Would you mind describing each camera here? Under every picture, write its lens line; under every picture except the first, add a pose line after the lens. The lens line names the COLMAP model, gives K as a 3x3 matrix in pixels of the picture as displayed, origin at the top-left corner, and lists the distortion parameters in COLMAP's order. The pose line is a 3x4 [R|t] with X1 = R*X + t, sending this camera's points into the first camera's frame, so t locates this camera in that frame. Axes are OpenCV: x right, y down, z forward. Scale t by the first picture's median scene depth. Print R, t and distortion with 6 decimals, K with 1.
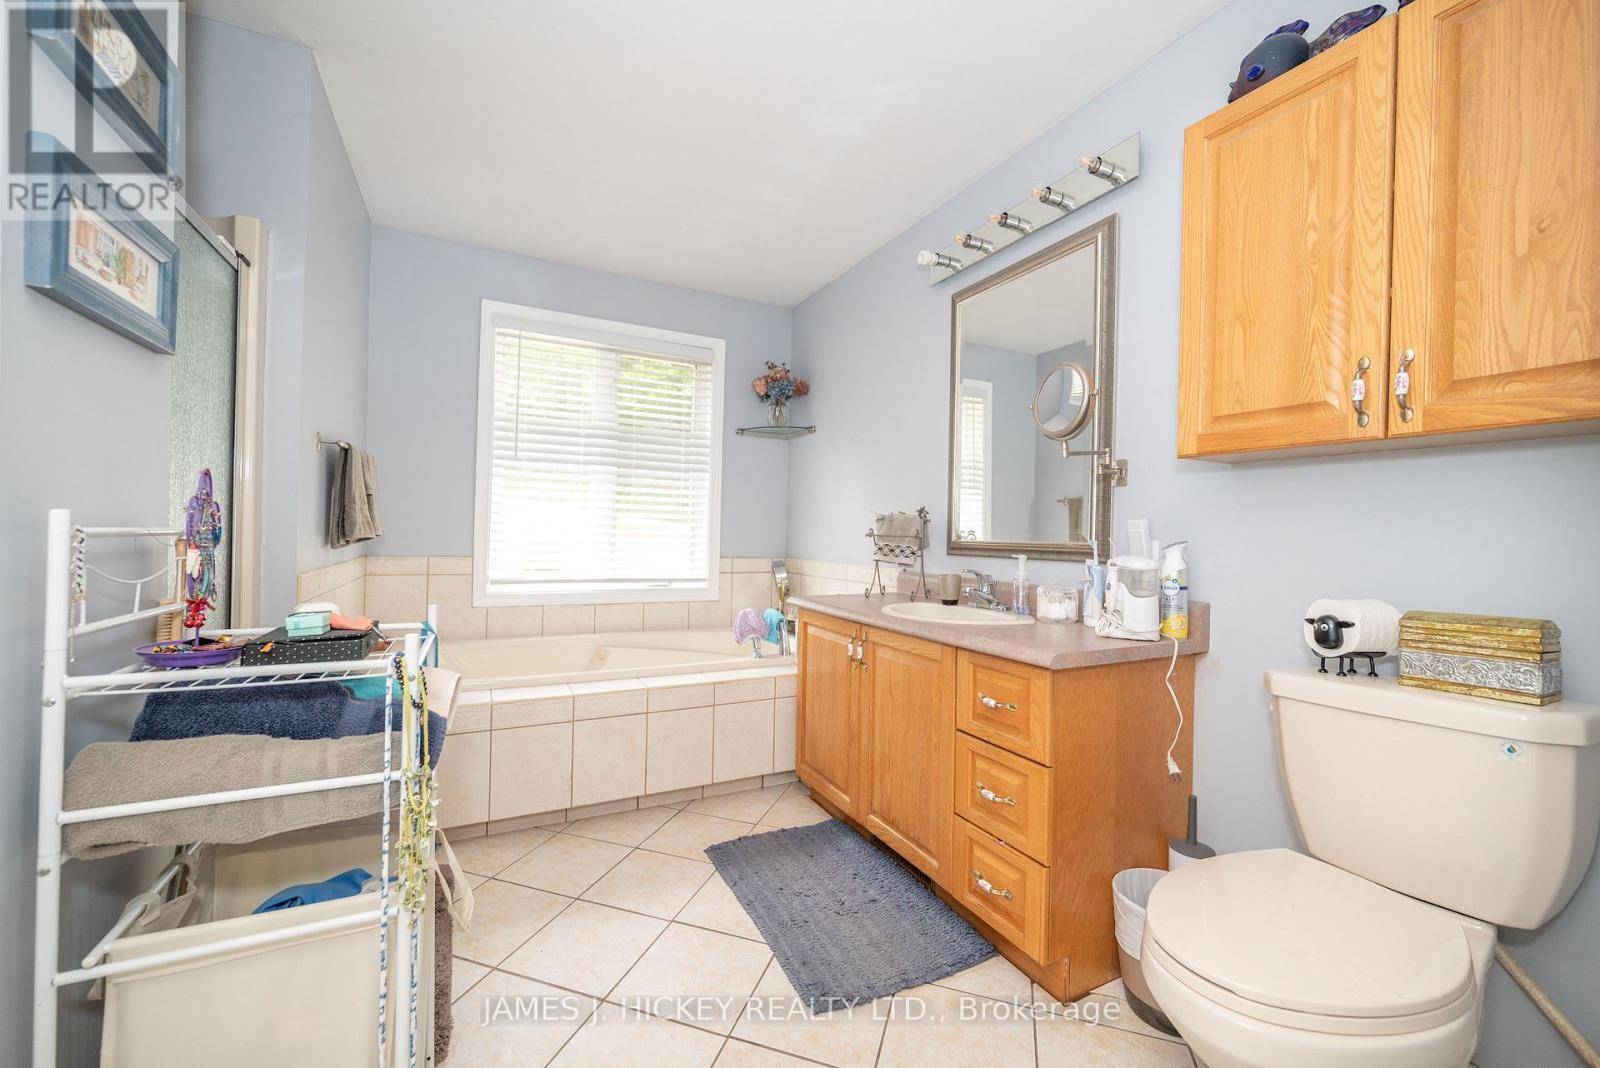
lens RADIAL K [[634.6, 0, 792.3], [0, 634.6, 533.8], [0, 0, 1]] dist [-0.001176, 0.000102]
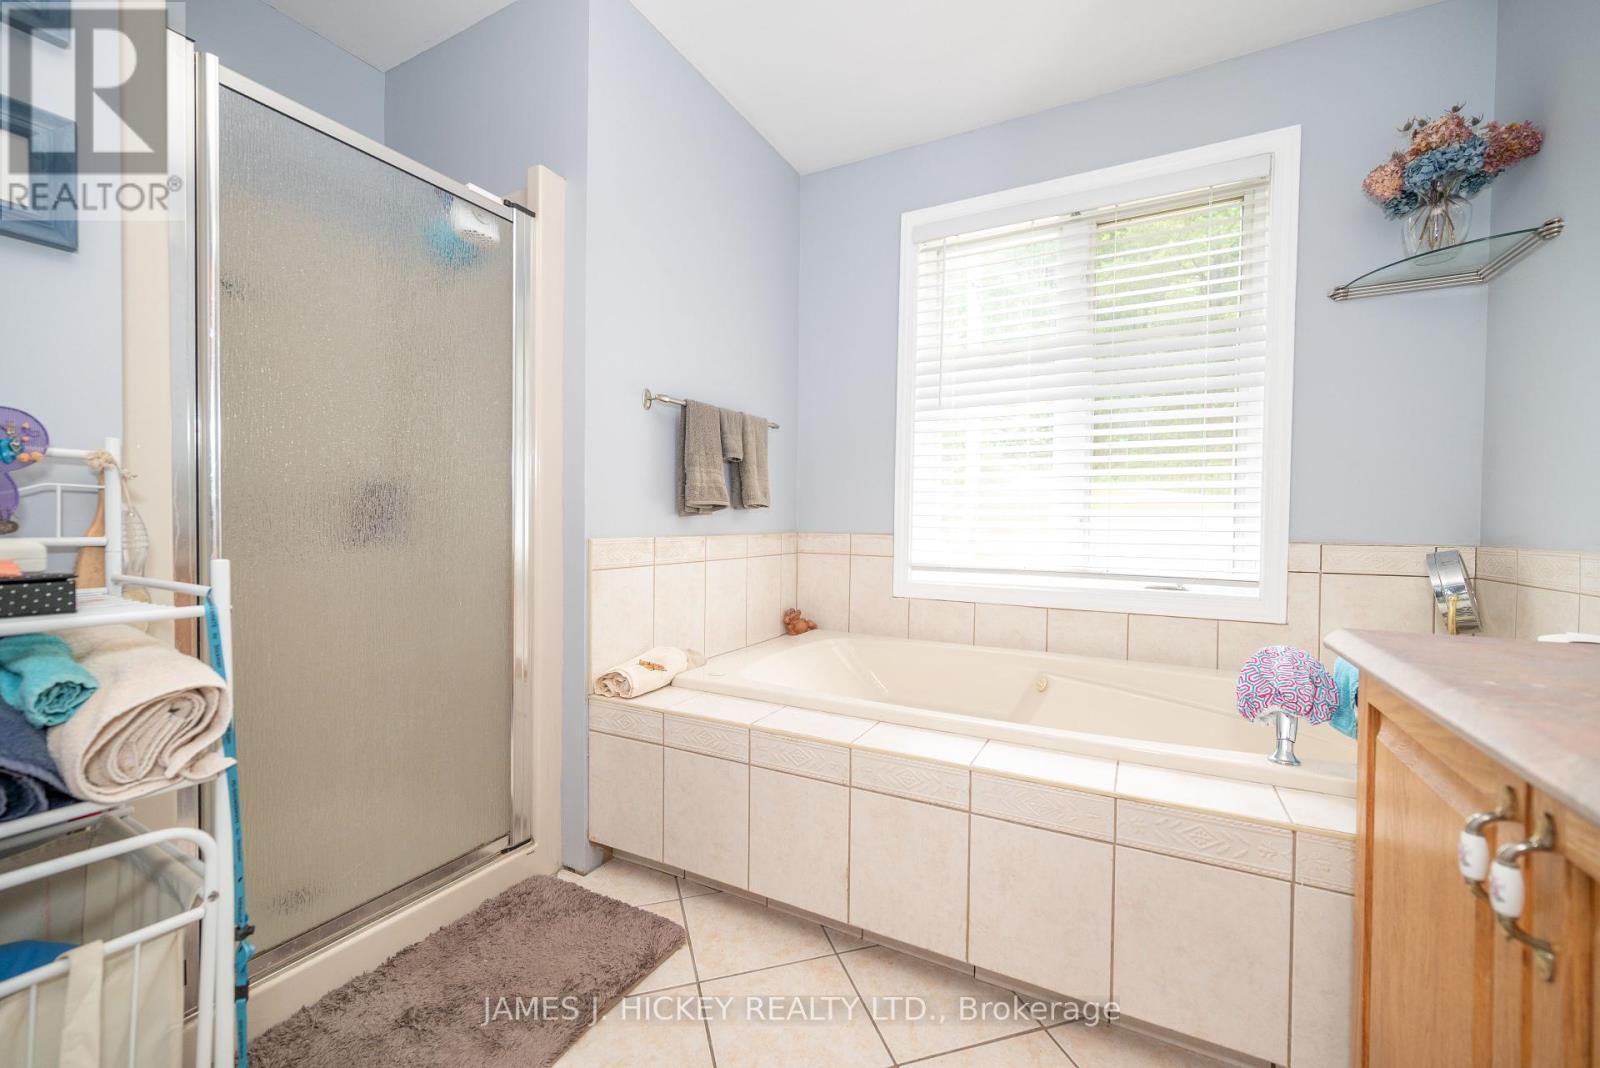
lens RADIAL K [[634.6, 0, 830.3], [0, 634.6, 536.6], [0, 0, 1]] dist [-0.001176, 0.000102]
pose [[0.584464, -0.000680, -0.811419, 0.099923], [0.002730, 0.999996, 0.001129, 0.034182], [0.811415, -0.002875, 0.584463, 0.425016]]
